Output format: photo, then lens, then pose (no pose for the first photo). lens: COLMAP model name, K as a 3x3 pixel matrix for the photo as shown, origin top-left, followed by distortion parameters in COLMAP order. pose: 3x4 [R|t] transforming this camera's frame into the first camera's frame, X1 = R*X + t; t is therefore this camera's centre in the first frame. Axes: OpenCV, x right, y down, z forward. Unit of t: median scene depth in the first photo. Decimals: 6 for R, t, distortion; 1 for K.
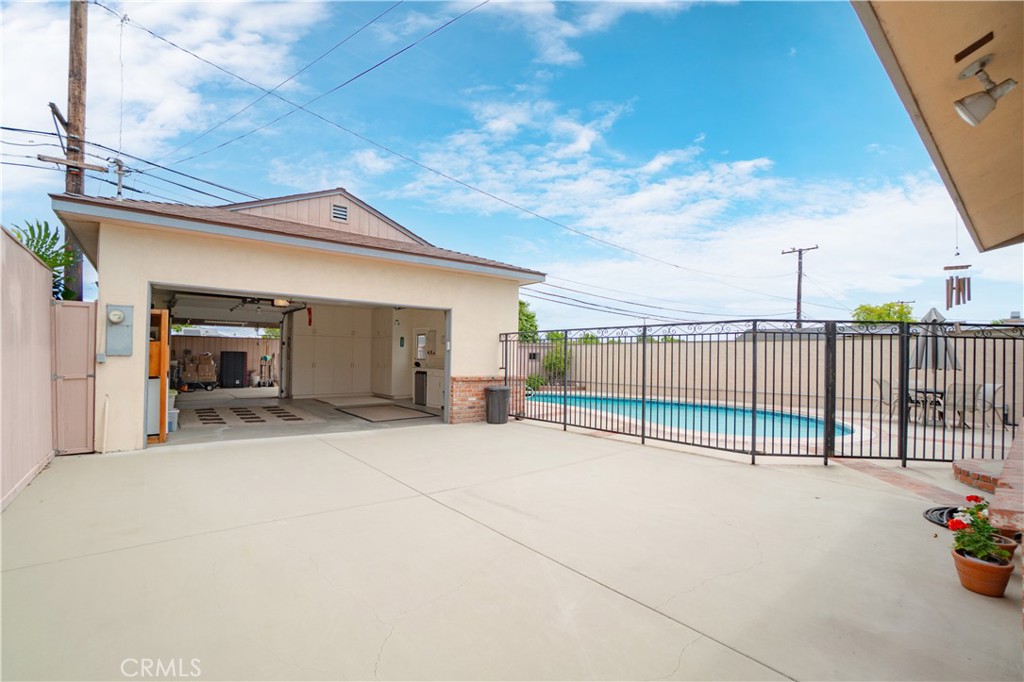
lens RADIAL K [[471.4, 0, 501.2], [0, 471.4, 356.1], [0, 0, 1]] dist [-0.000616, -0.000495]
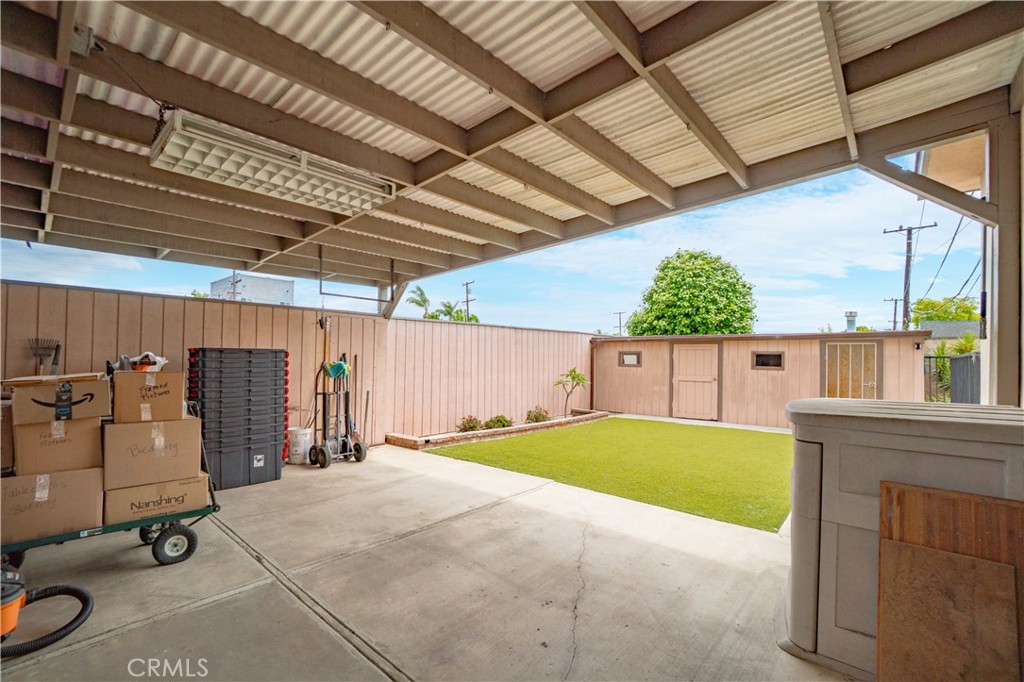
lens RADIAL K [[444.6, 0, 489.9], [0, 444.6, 346.2], [0, 0, 1]] dist [-0.002681, -0.000246]
pose [[0.984786, 0.003804, 0.173730, -0.710080], [-0.001288, 0.999893, -0.014595, -0.011670], [-0.173767, 0.014149, 0.984685, 1.087010]]
